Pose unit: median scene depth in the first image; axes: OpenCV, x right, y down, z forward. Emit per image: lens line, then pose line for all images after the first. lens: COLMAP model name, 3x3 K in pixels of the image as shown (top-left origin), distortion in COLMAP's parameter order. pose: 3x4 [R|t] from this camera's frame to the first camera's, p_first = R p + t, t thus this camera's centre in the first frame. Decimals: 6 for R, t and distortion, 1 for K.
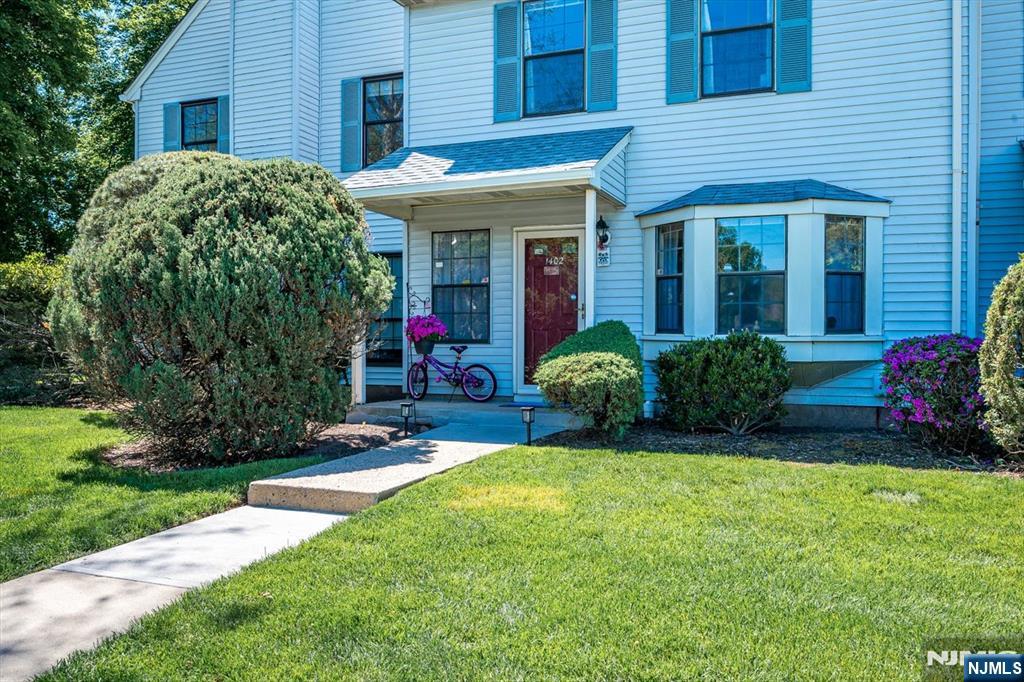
lens RADIAL K [[816.1, 0, 512.0], [0, 816.1, 341.0], [0, 0, 1]] dist [-0.006410, -0.000639]
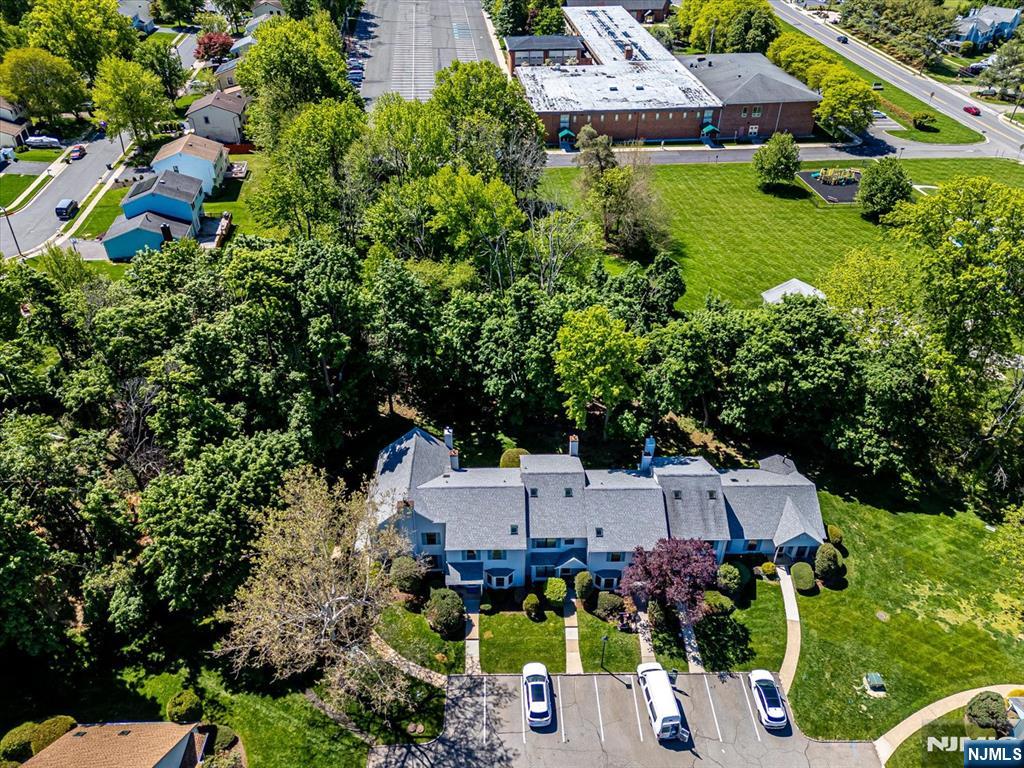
lens RADIAL K [[790.2, 0, 512.0], [0, 790.2, 384.0], [0, 0, 1]] dist [0.092311, -0.104074]
pose [[0.918307, -0.252883, 0.304570, -1.467761], [0.007595, 0.780484, 0.625130, -6.346267], [-0.395797, -0.571748, 0.718644, -3.512064]]
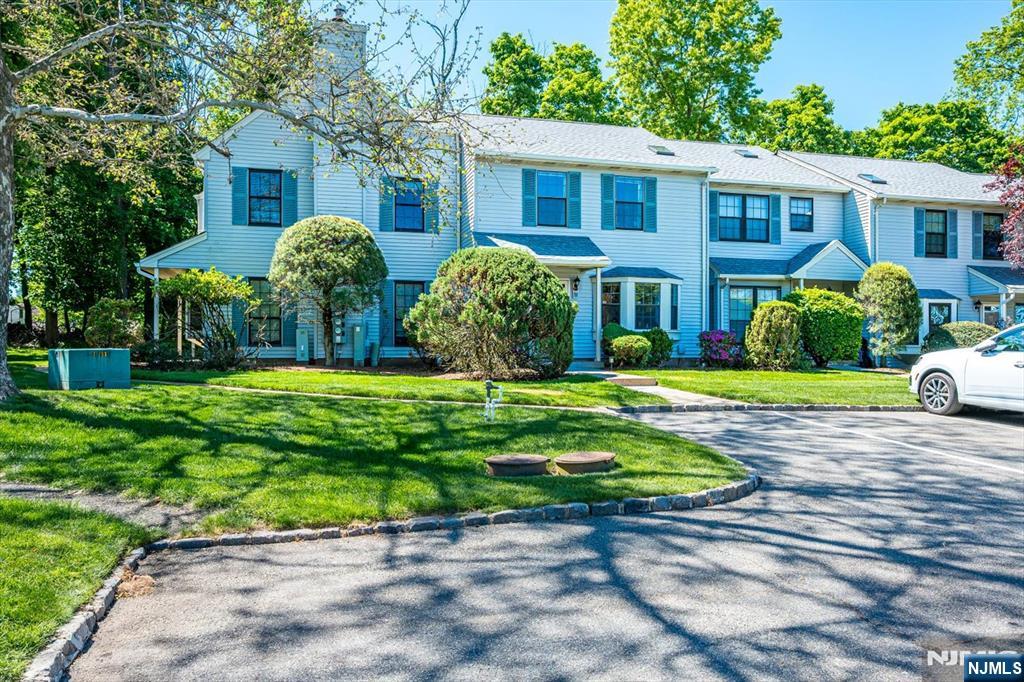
lens RADIAL K [[816.1, 0, 512.0], [0, 816.1, 341.0], [0, 0, 1]] dist [-0.006410, -0.000639]
pose [[0.784579, 0.004118, 0.620015, -1.519726], [0.003438, 0.999934, -0.010992, 0.051113], [-0.620019, 0.010756, 0.784513, -0.680778]]
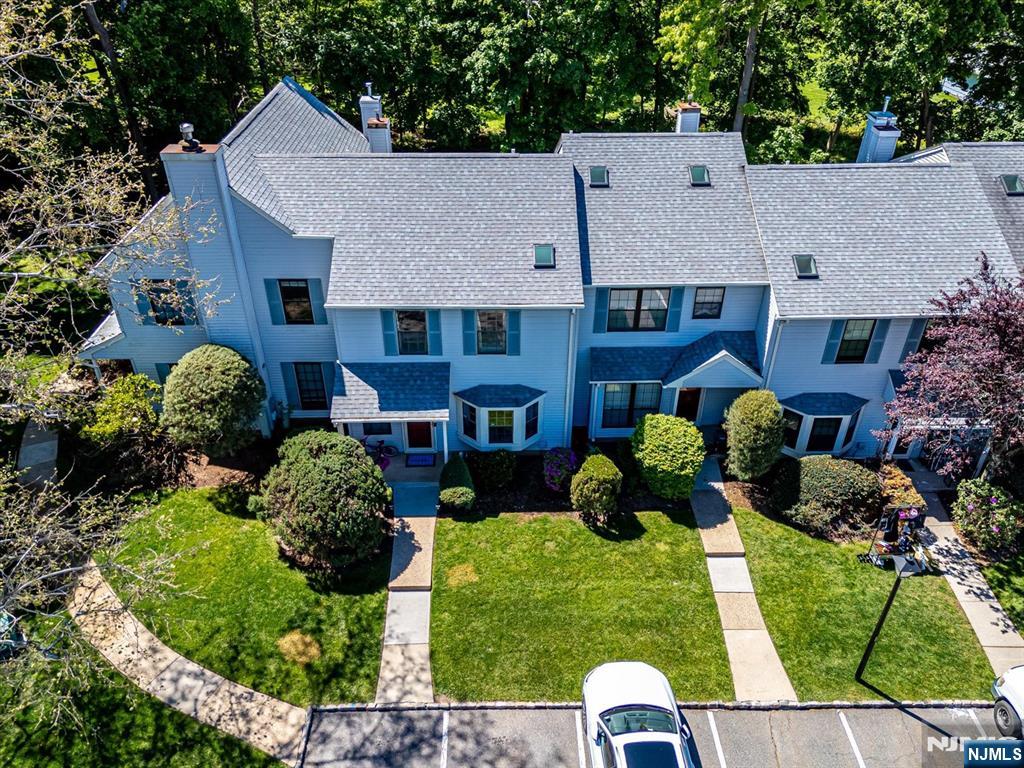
lens RADIAL K [[790.2, 0, 512.0], [0, 790.2, 384.0], [0, 0, 1]] dist [0.092311, -0.104074]
pose [[0.917328, -0.237761, 0.319343, -0.476807], [0.003269, 0.806572, 0.591127, -1.706740], [-0.398120, -0.541214, 0.740668, -0.894852]]
